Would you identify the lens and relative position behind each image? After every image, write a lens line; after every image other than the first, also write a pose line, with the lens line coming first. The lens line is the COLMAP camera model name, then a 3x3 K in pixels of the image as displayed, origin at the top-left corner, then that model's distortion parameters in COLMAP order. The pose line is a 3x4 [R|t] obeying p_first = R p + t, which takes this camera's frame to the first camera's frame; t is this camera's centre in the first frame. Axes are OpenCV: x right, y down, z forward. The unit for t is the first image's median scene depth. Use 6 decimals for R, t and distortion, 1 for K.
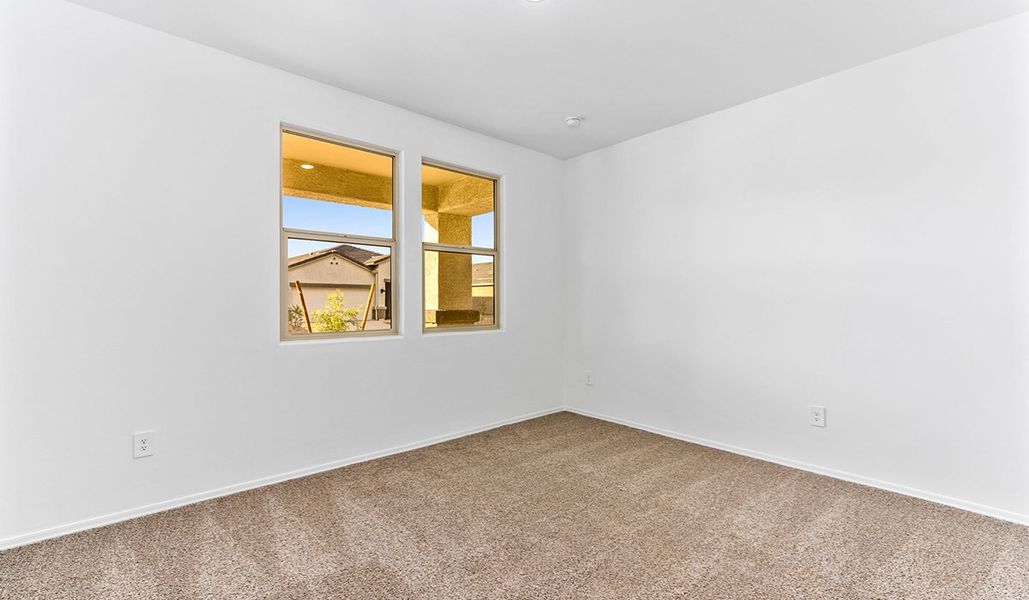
lens RADIAL K [[1030.8, 0, 509.4], [0, 1030.8, 295.5], [0, 0, 1]] dist [-0.115928, 0.000000]
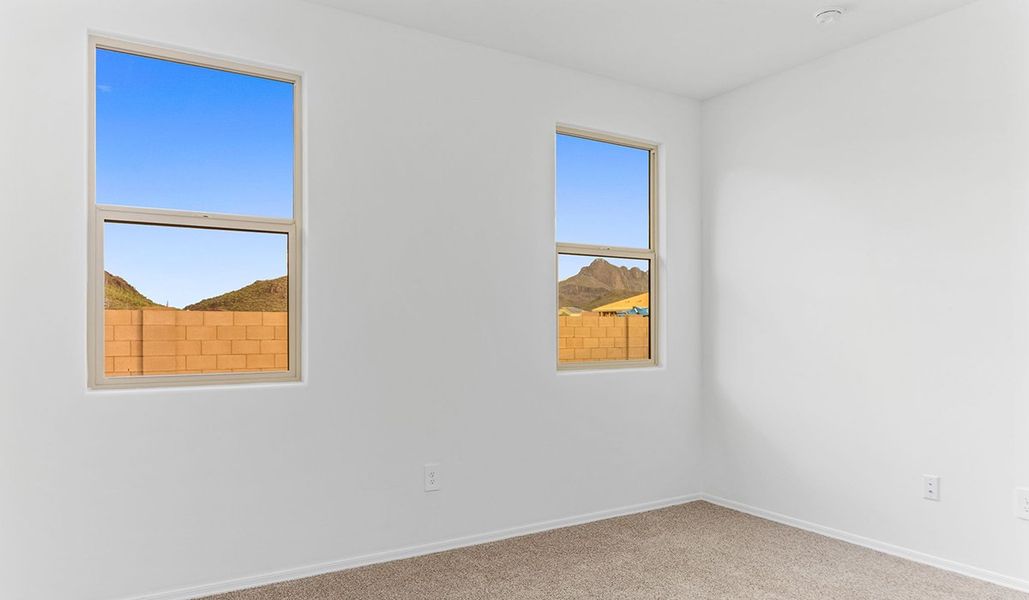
lens RADIAL K [[1030.8, 0, 518.3], [0, 1030.8, 295.1], [0, 0, 1]] dist [-0.115928, 0.000000]
pose [[0.933619, -0.012145, -0.358060, 0.148268], [0.003496, 0.999686, -0.024793, 0.002229], [0.358249, 0.021895, 0.933369, 0.325385]]
